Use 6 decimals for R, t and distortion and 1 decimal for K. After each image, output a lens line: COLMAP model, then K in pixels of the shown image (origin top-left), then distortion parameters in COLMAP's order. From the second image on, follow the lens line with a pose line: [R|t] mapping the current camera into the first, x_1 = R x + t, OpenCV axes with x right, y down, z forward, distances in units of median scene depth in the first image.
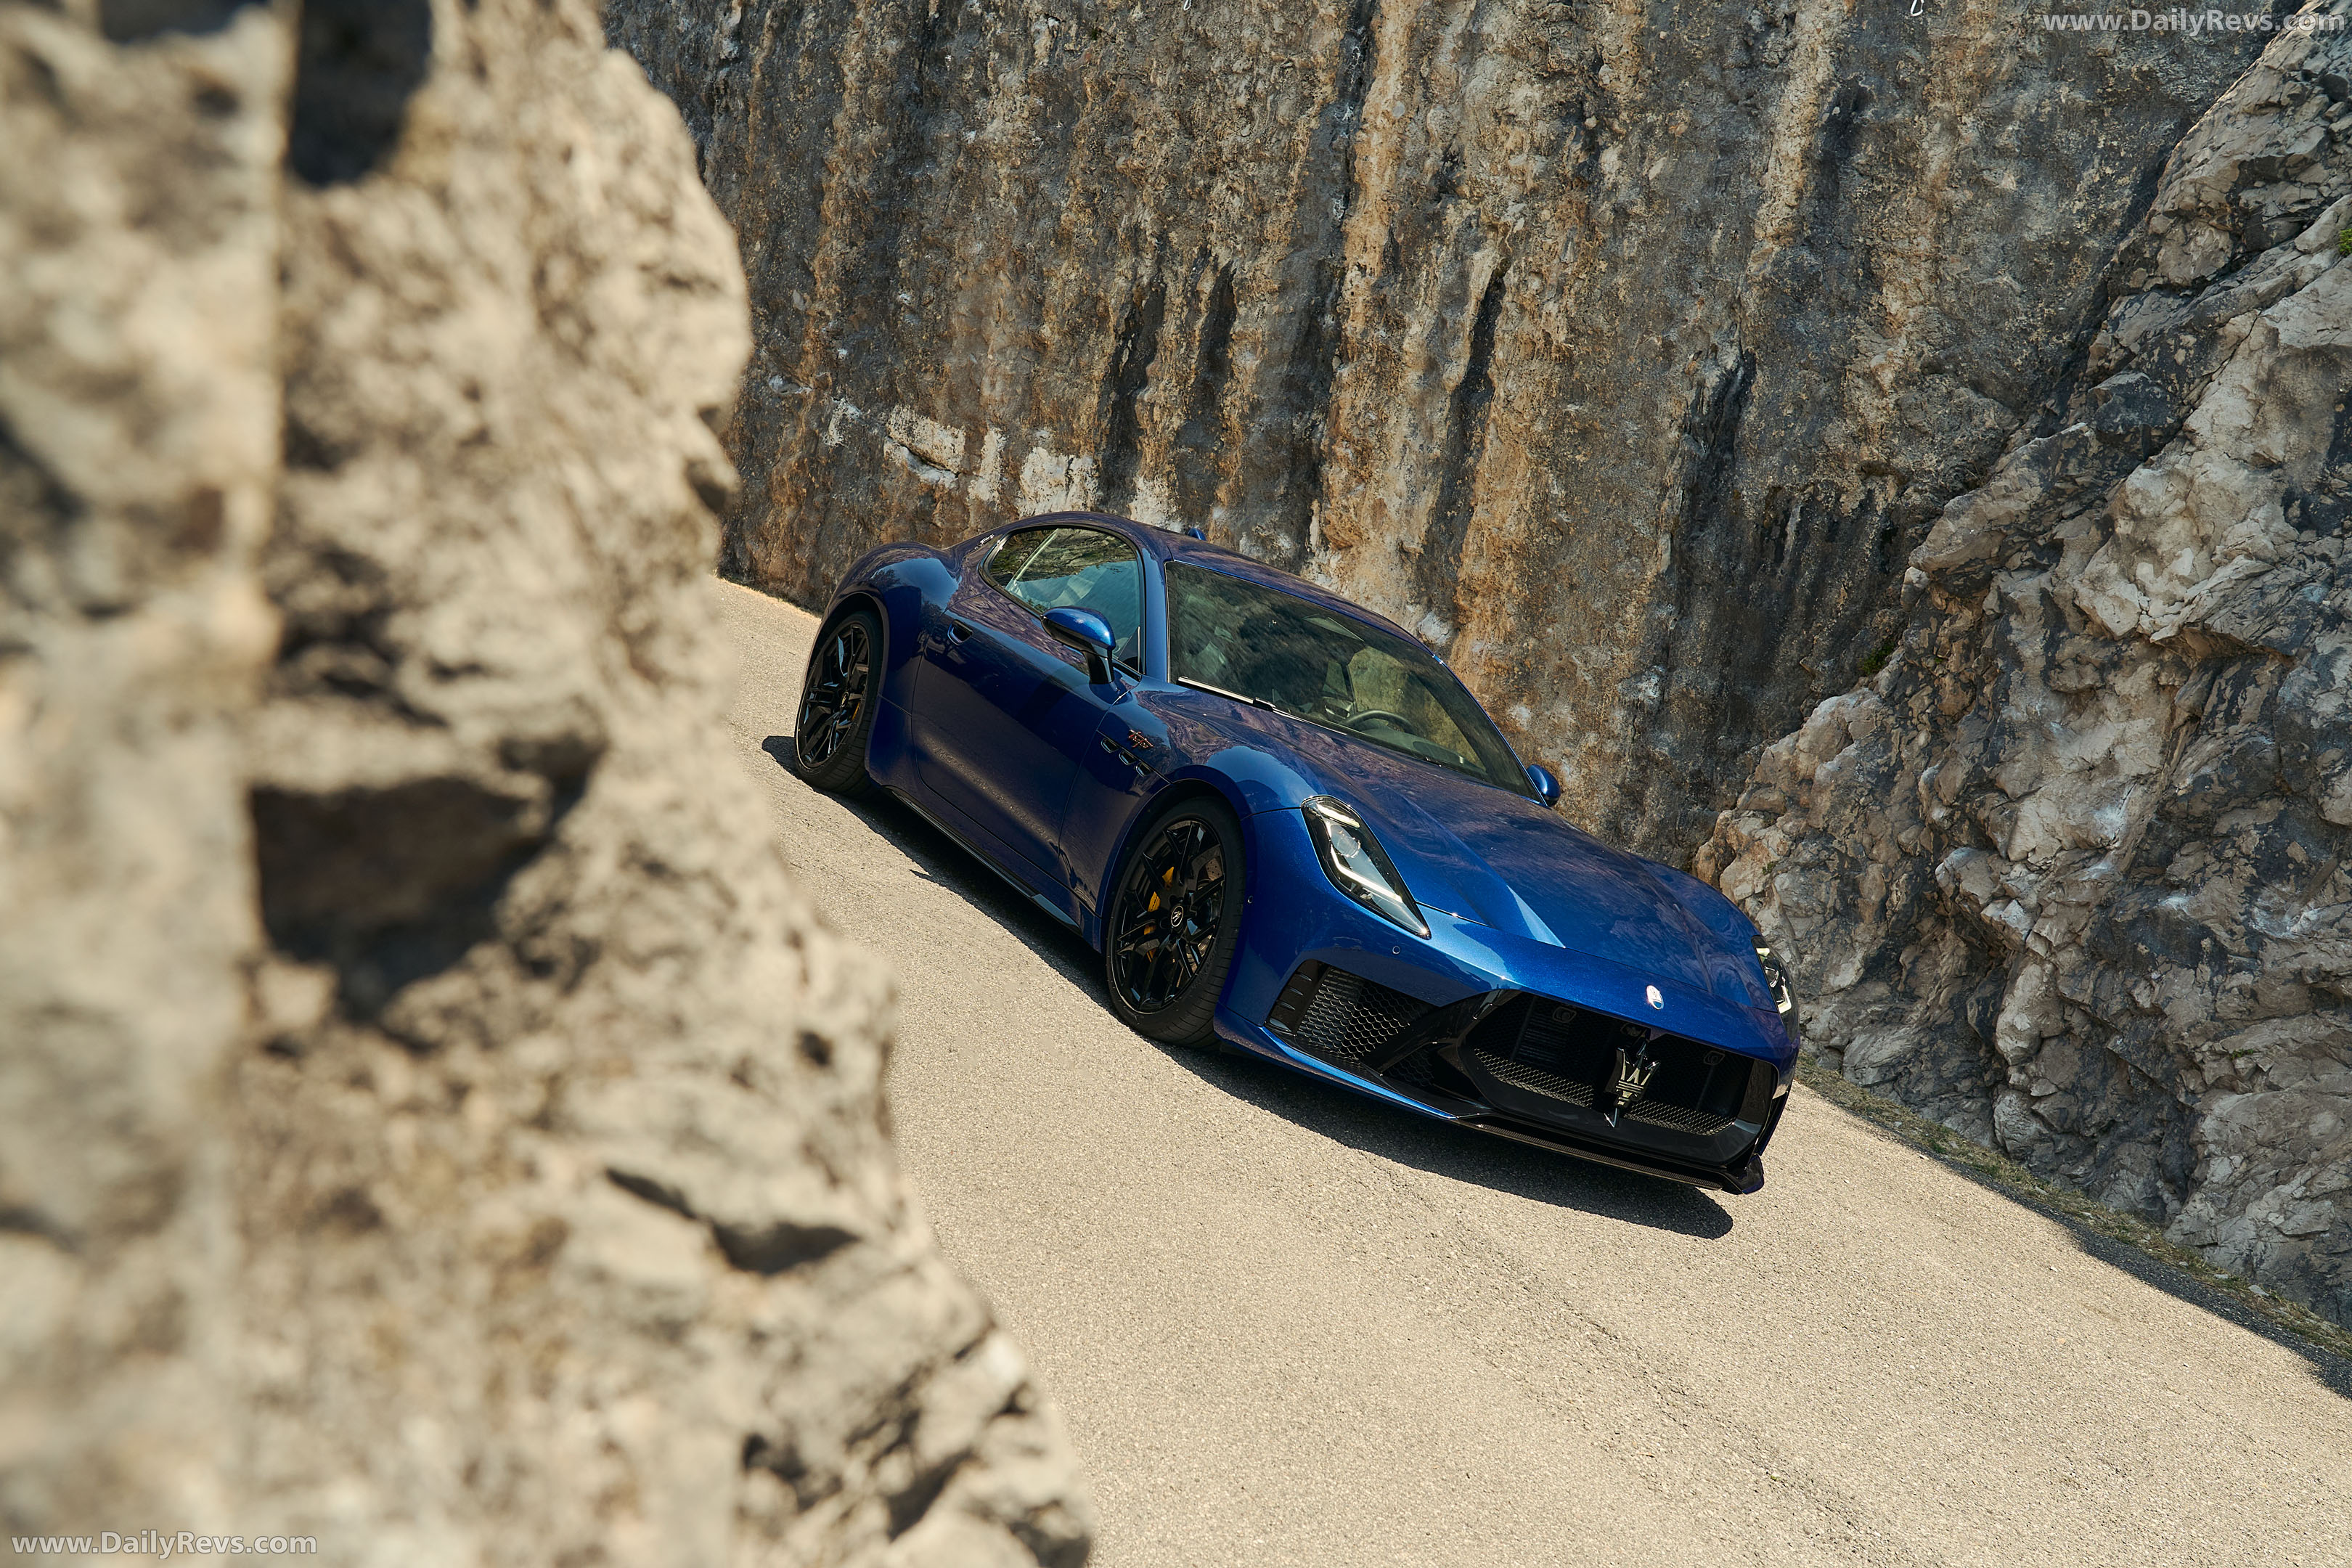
lens RADIAL K [[2466.2, 0, 1176.0], [0, 2466.2, 784.0], [0, 0, 1]] dist [0.051317, 0.147727]
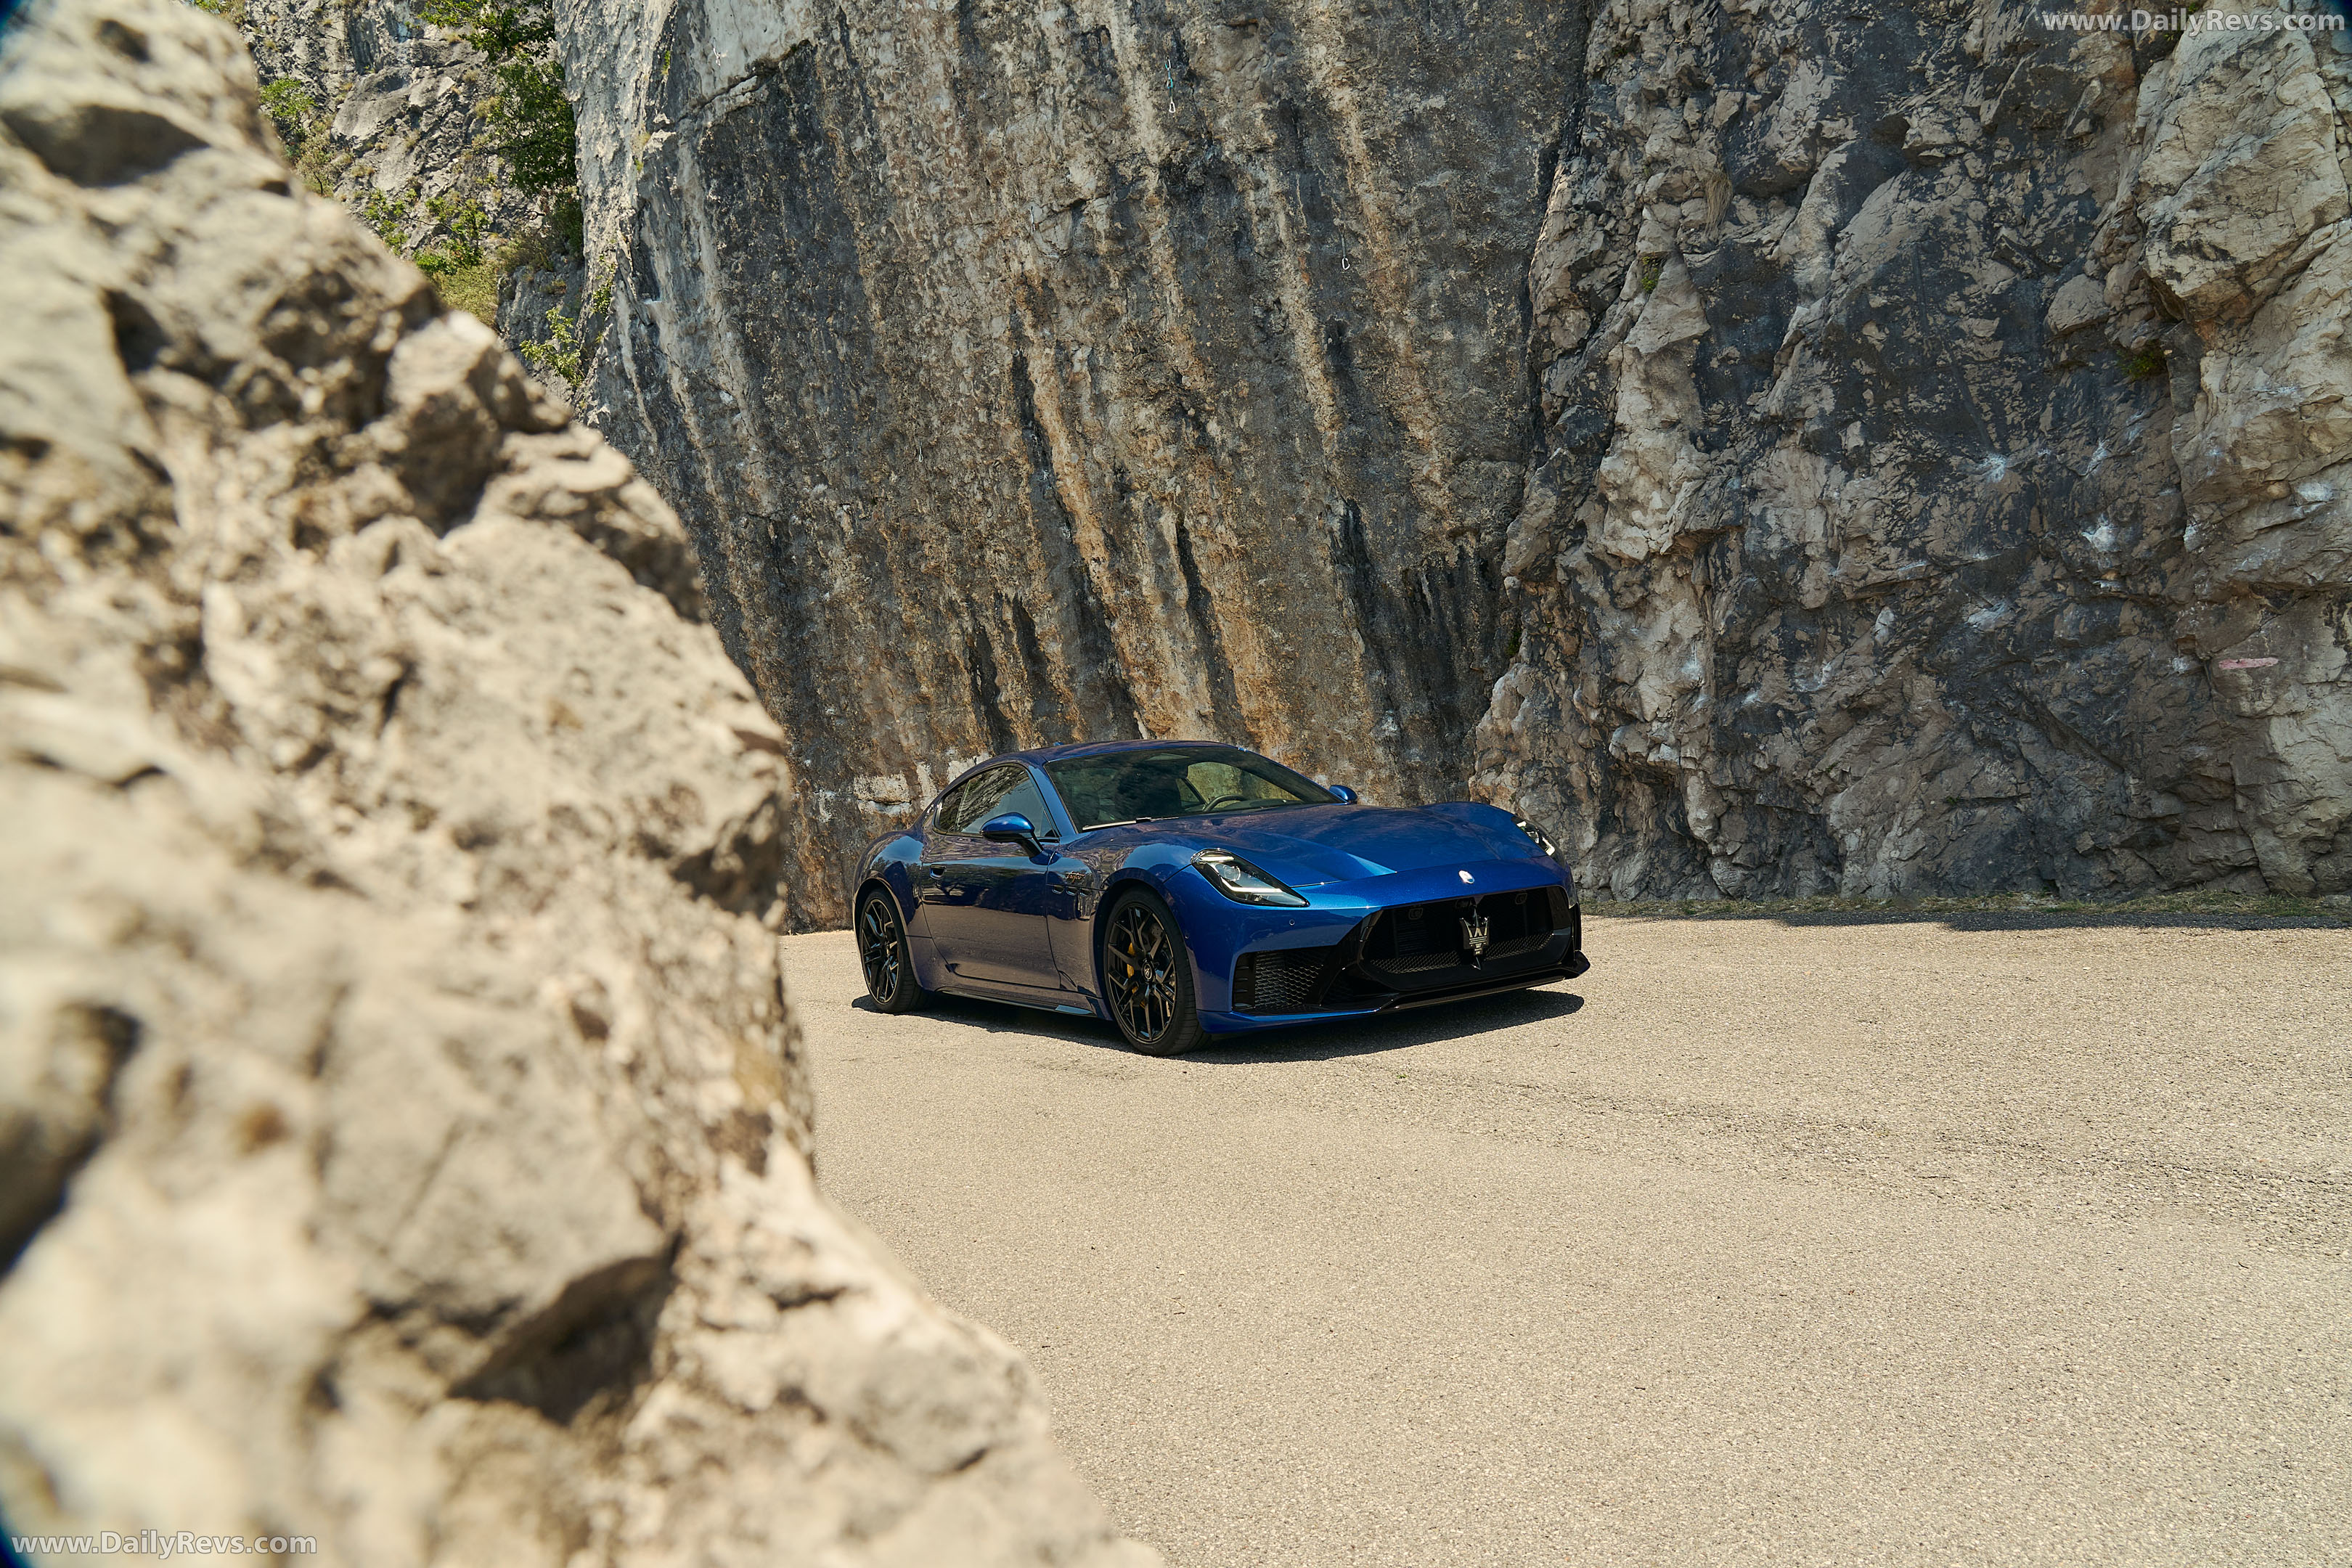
lens RADIAL K [[1661.3, 0, 1176.0], [0, 1661.3, 784.0], [0, 0, 1]] dist [-0.102612, 0.006523]
pose [[0.903297, -0.425058, 0.058136, 0.003118], [0.428678, 0.899634, -0.083028, 0.024453], [-0.017009, 0.099921, 0.994850, 0.015444]]
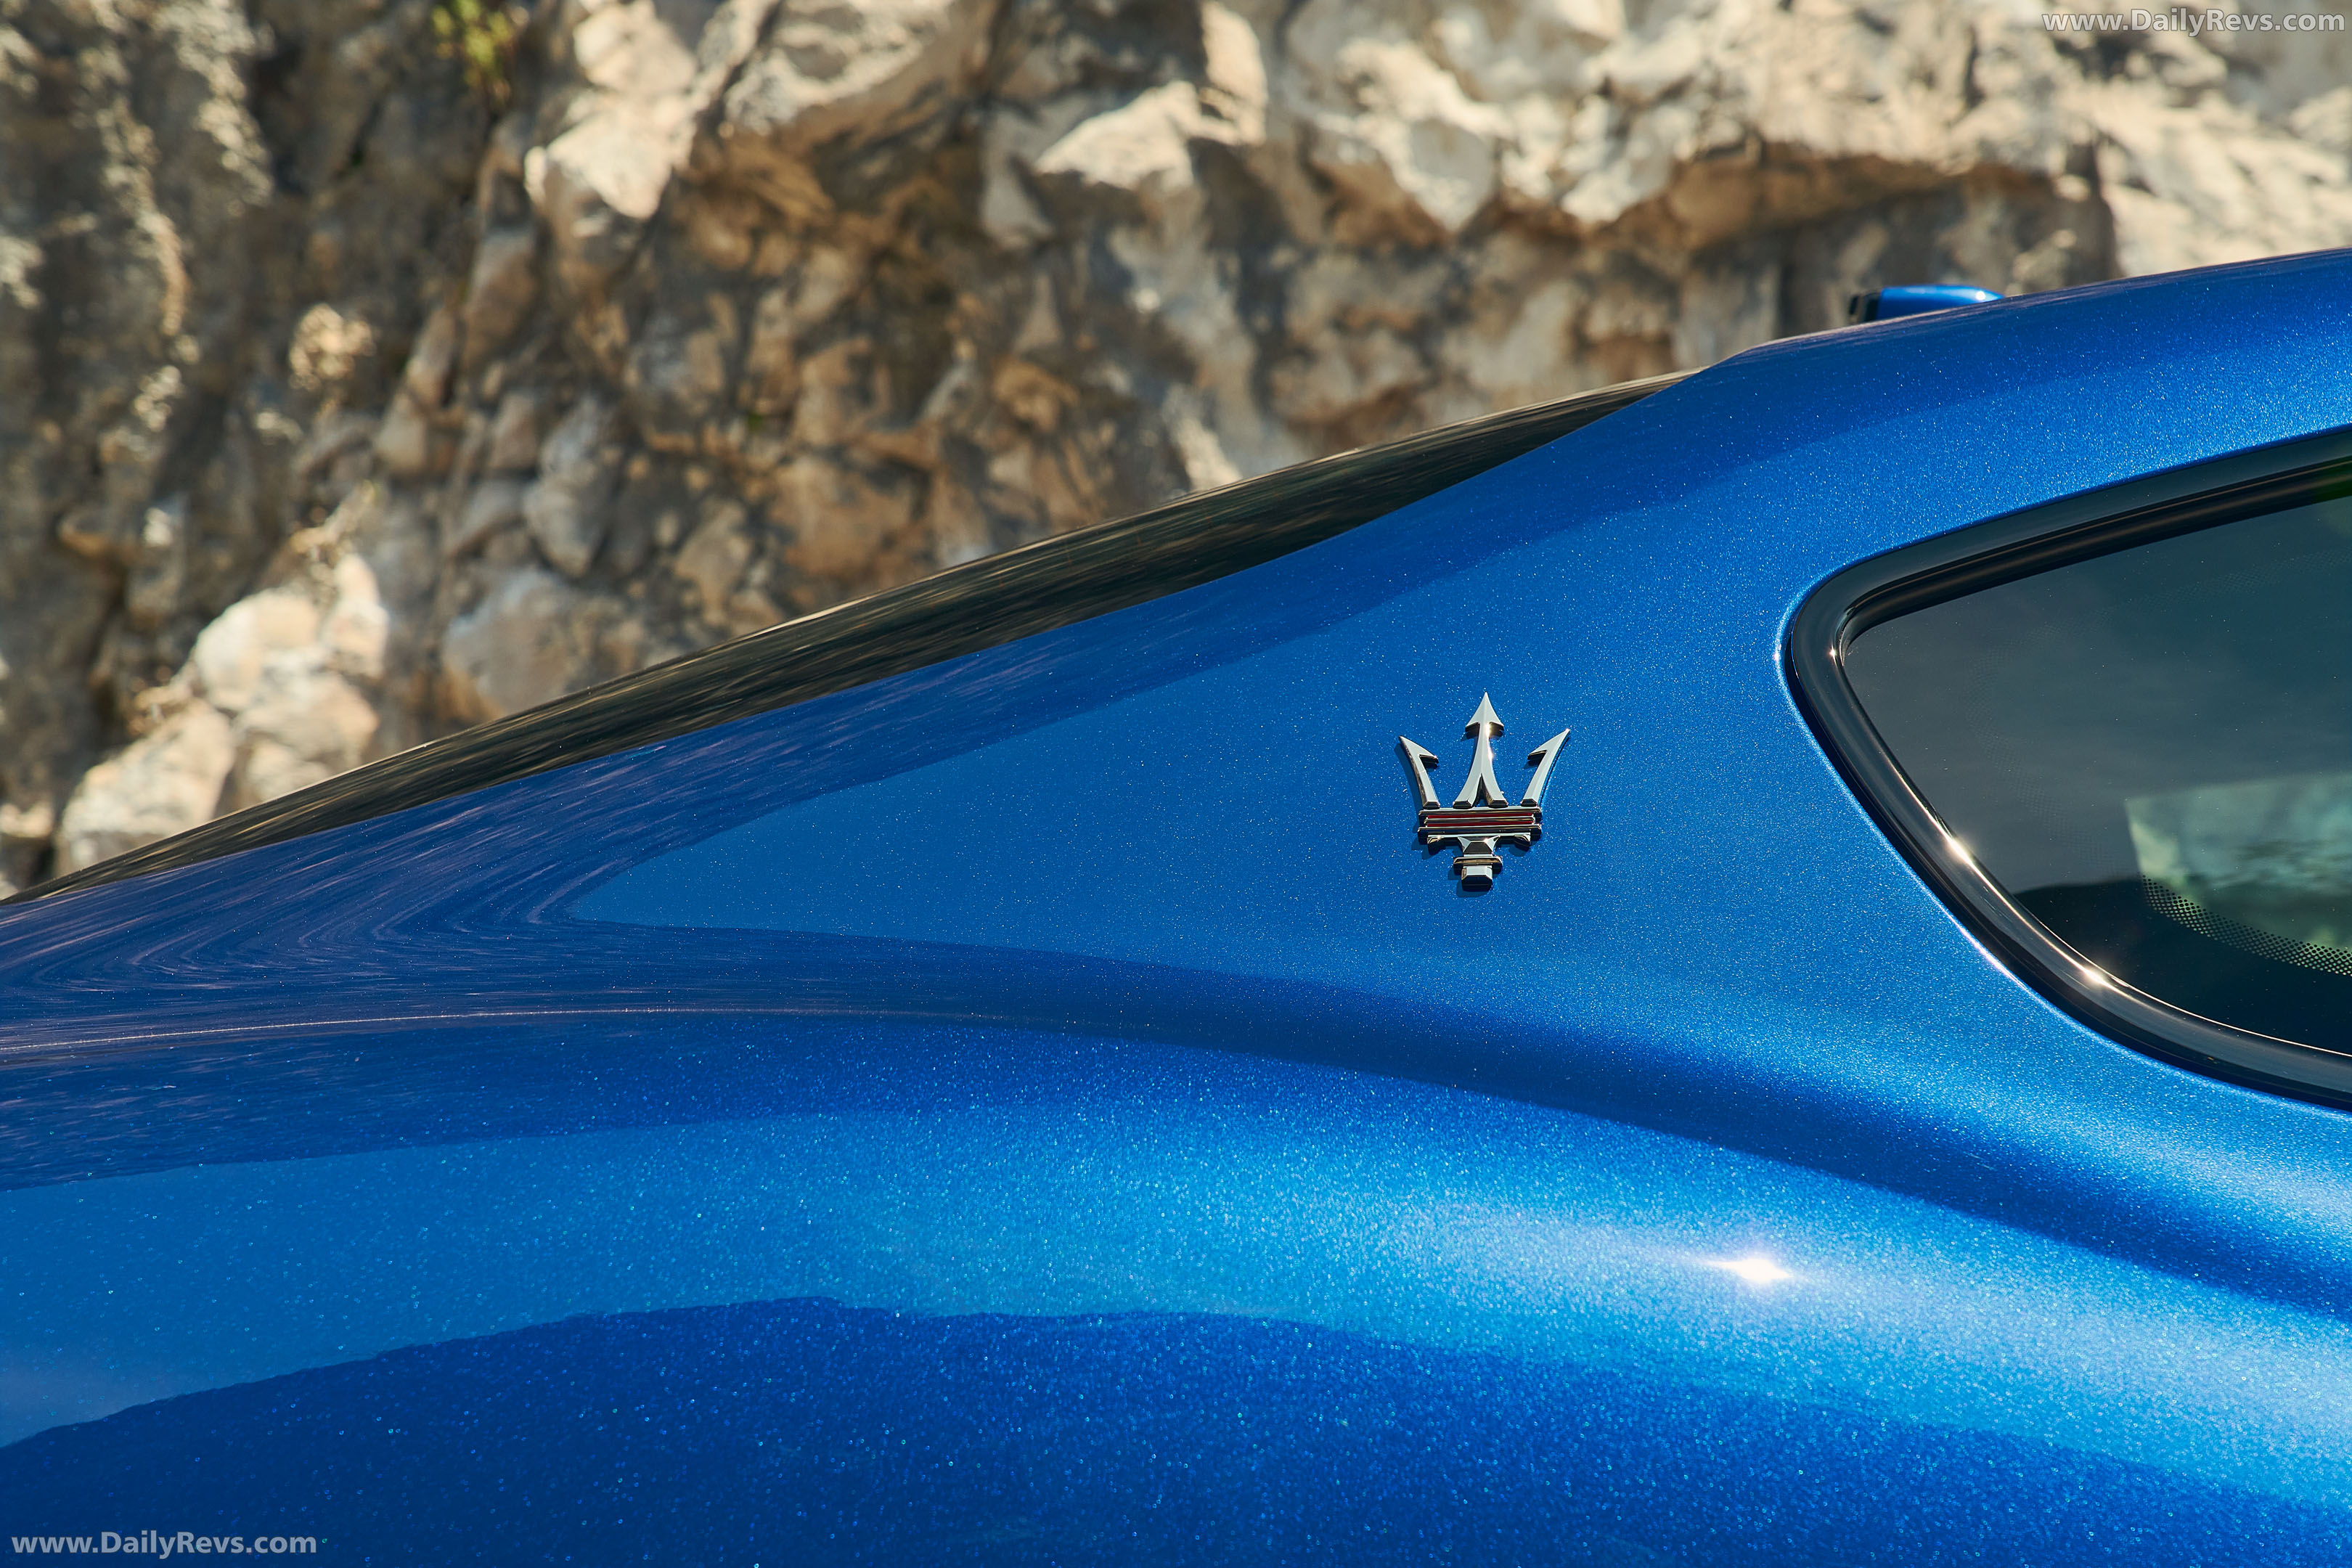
lens RADIAL K [[4187.2, 0, 1176.0], [0, 4187.2, 784.0], [0, 0, 1]] dist [0.586086, 0.050672]
pose [[0.463265, -0.272308, 0.843347, -0.165511], [0.224084, 0.956692, 0.185813, -0.101103], [-0.857422, 0.102900, 0.504222, 0.708455]]
